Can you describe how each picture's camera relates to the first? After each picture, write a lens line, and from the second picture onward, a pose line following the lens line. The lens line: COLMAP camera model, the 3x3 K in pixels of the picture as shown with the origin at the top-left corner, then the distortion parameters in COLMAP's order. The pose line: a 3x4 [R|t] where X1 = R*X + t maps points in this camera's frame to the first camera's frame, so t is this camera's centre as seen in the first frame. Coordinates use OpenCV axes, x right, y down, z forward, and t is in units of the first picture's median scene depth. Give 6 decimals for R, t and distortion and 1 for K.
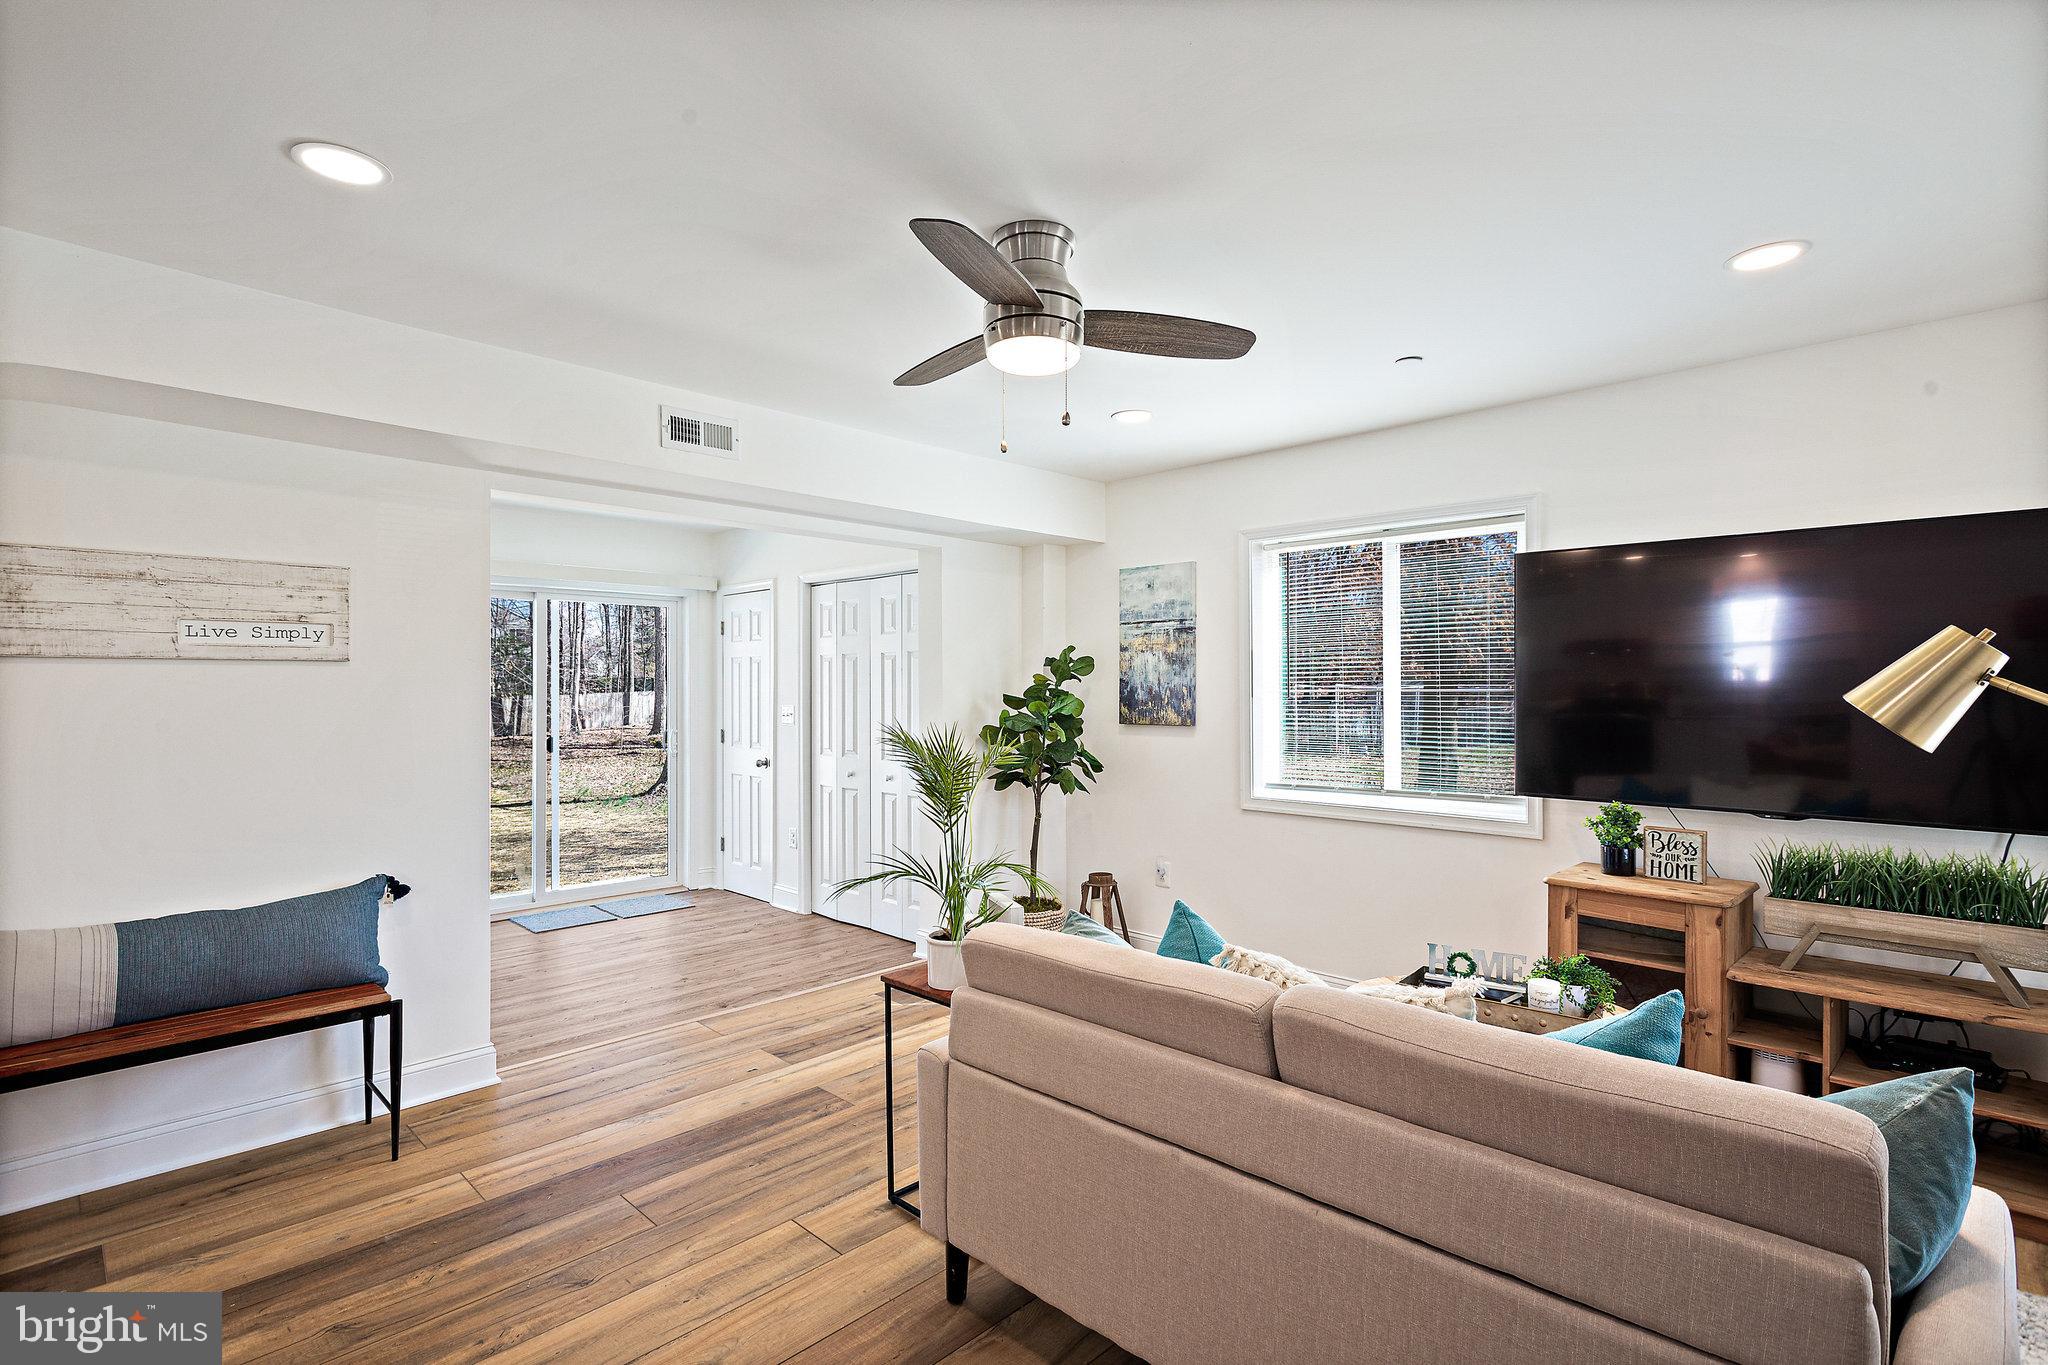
lens RADIAL K [[975.4, 0, 1024.0], [0, 975.4, 682.5], [0, 0, 1]] dist [-0.001384, 0.000135]
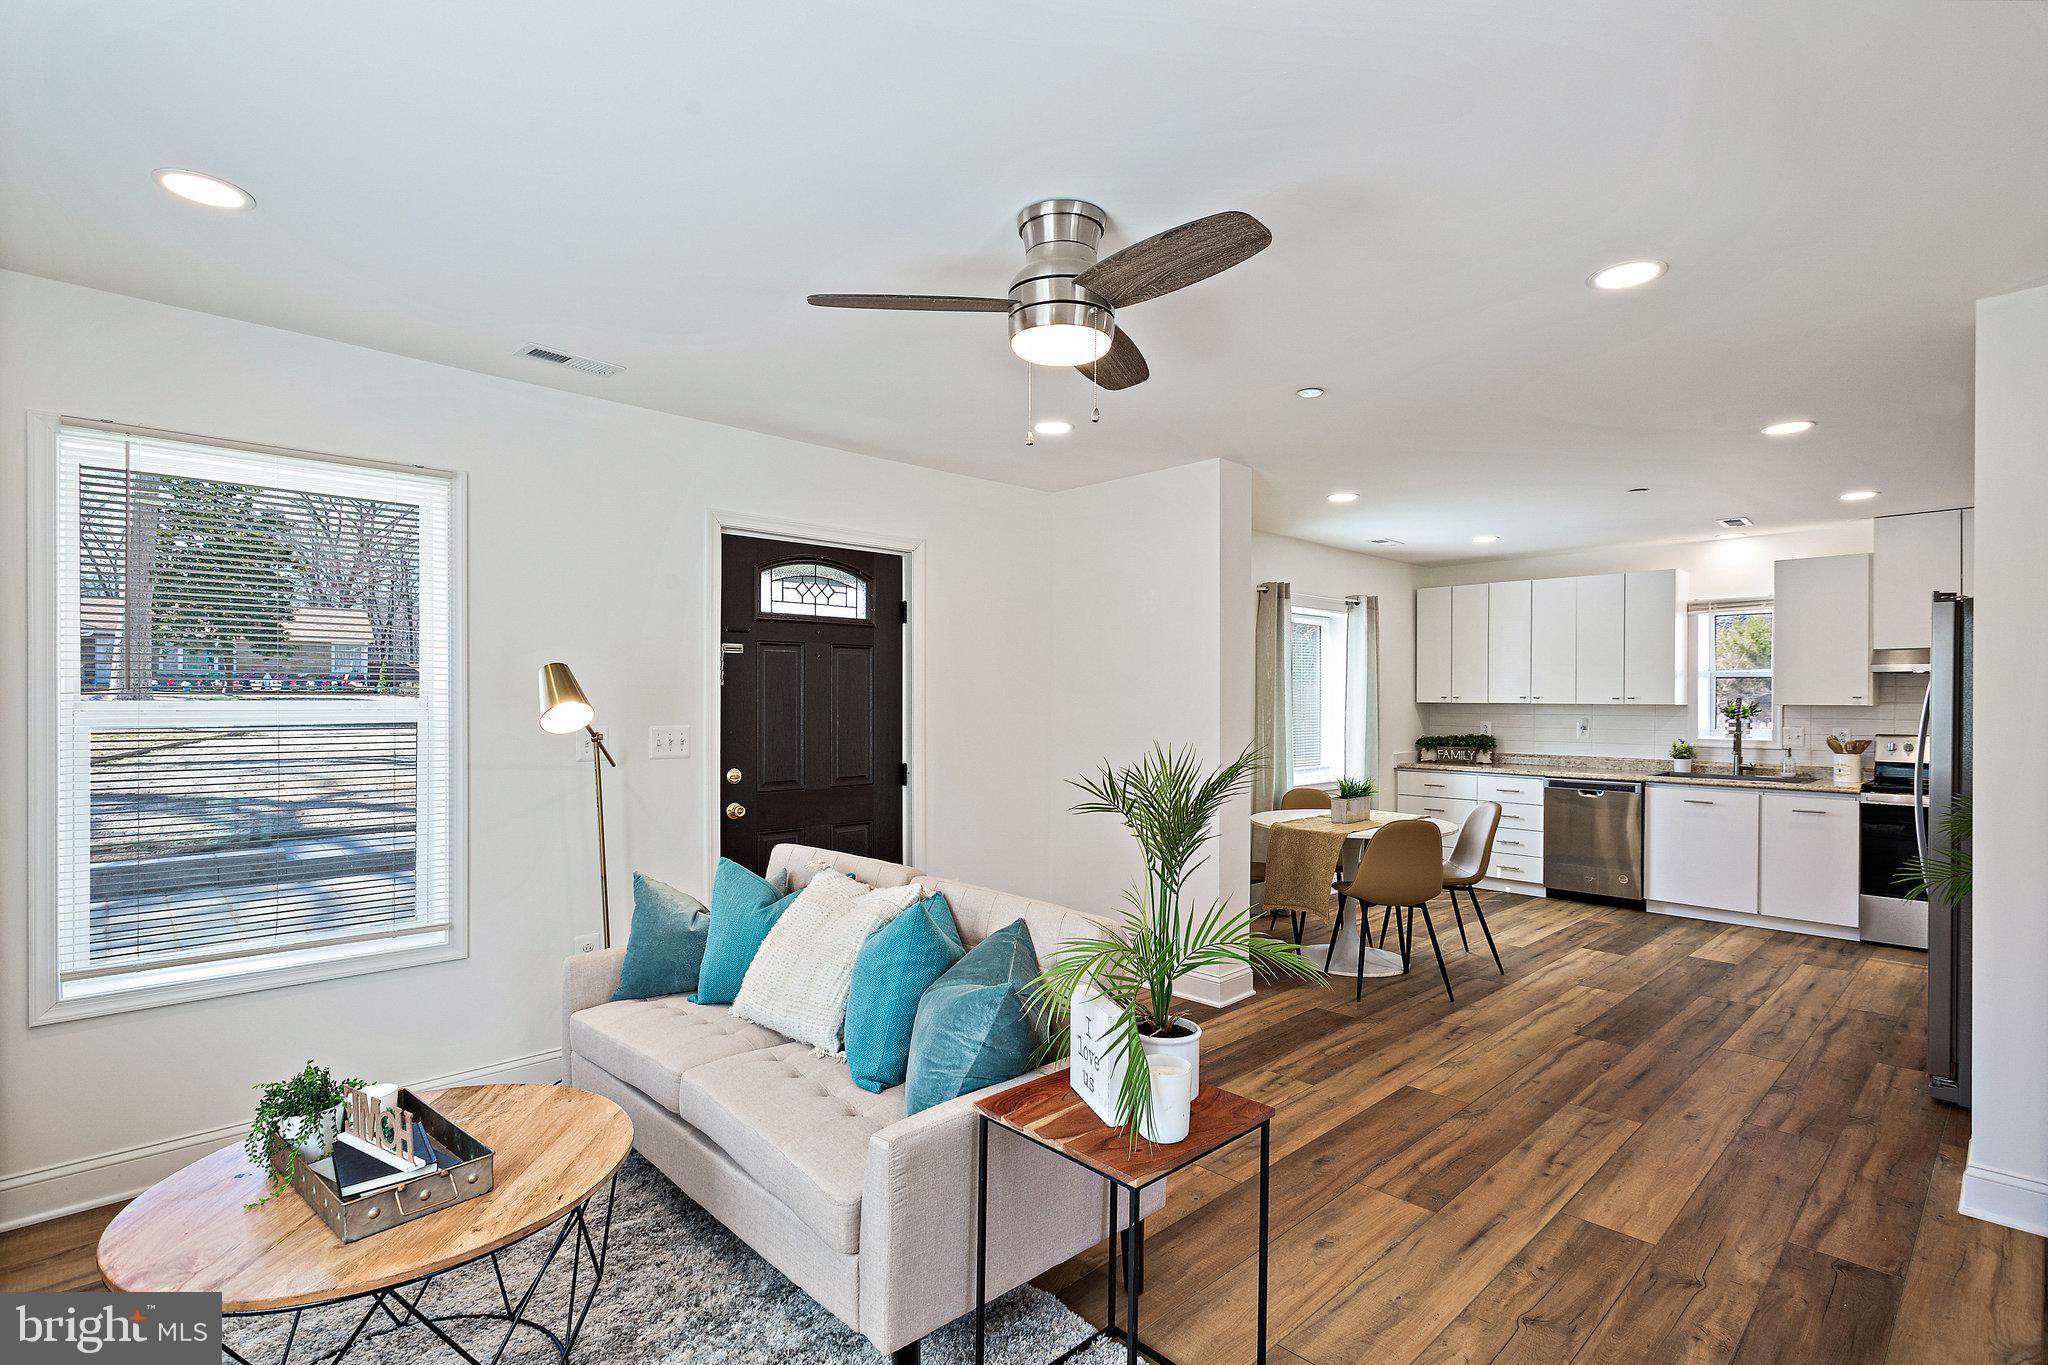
lens RADIAL K [[974.7, 0, 1029.3], [0, 974.7, 699.5], [0, 0, 1]] dist [0.001465, 0.000490]
pose [[-0.999355, -0.002138, 0.035849, 0.002921], [-0.002322, 0.999984, -0.005110, 0.005417], [-0.035837, -0.005190, -0.999344, 0.933720]]
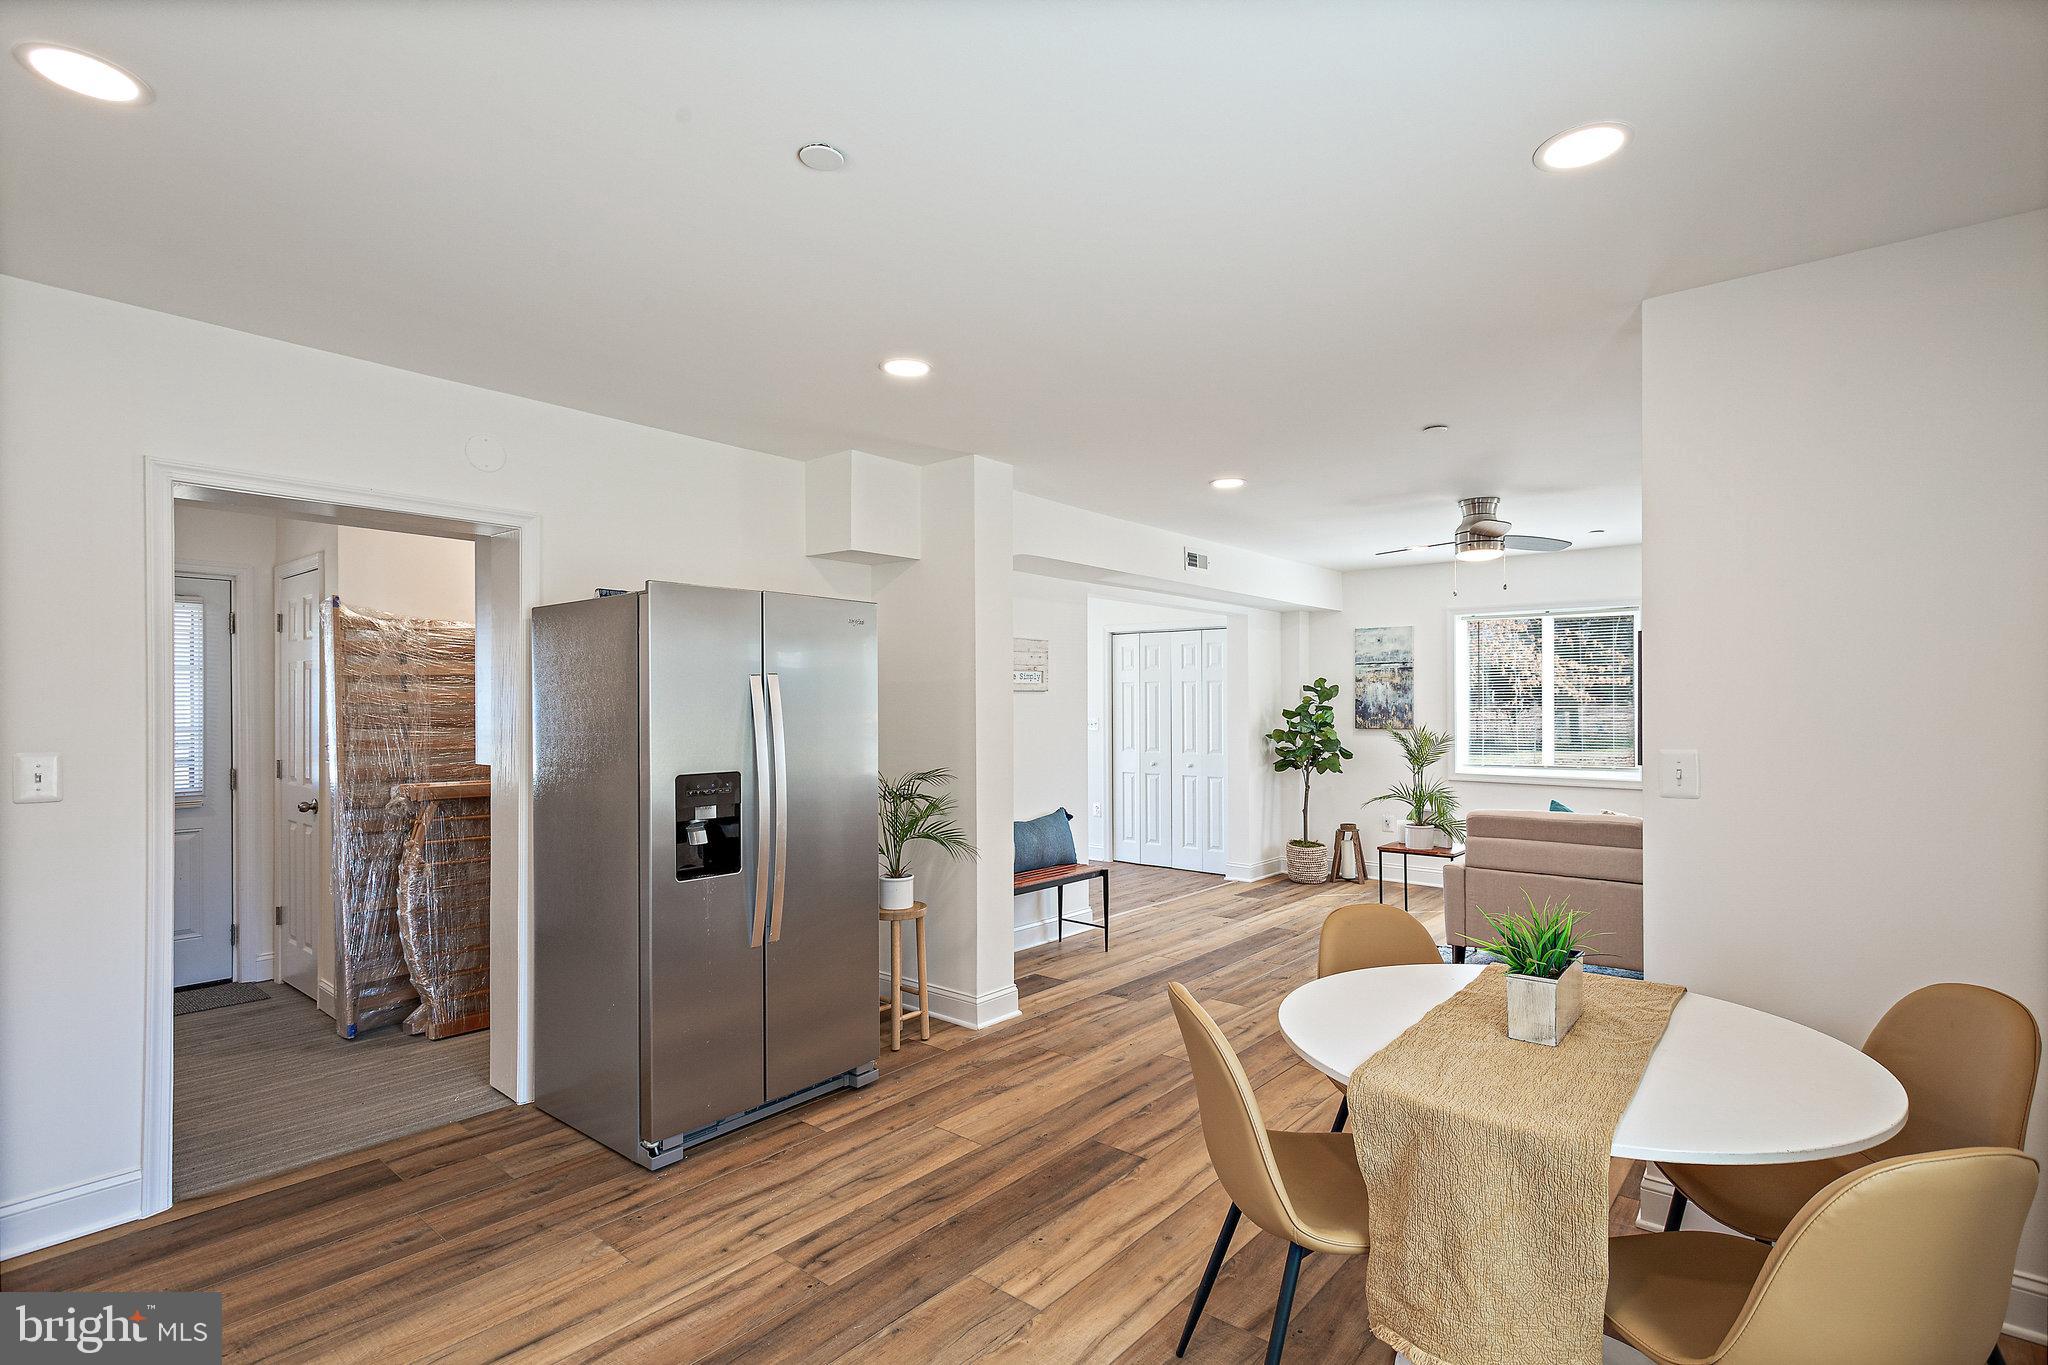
lens RADIAL K [[974.7, 0, 1029.3], [0, 974.7, 699.5], [0, 0, 1]] dist [0.001465, 0.000490]
pose [[0.997541, 0.000022, 0.070083, -0.554703], [-0.000027, 1.000000, 0.000081, -0.003970], [-0.070083, -0.000083, 0.997541, -0.537651]]
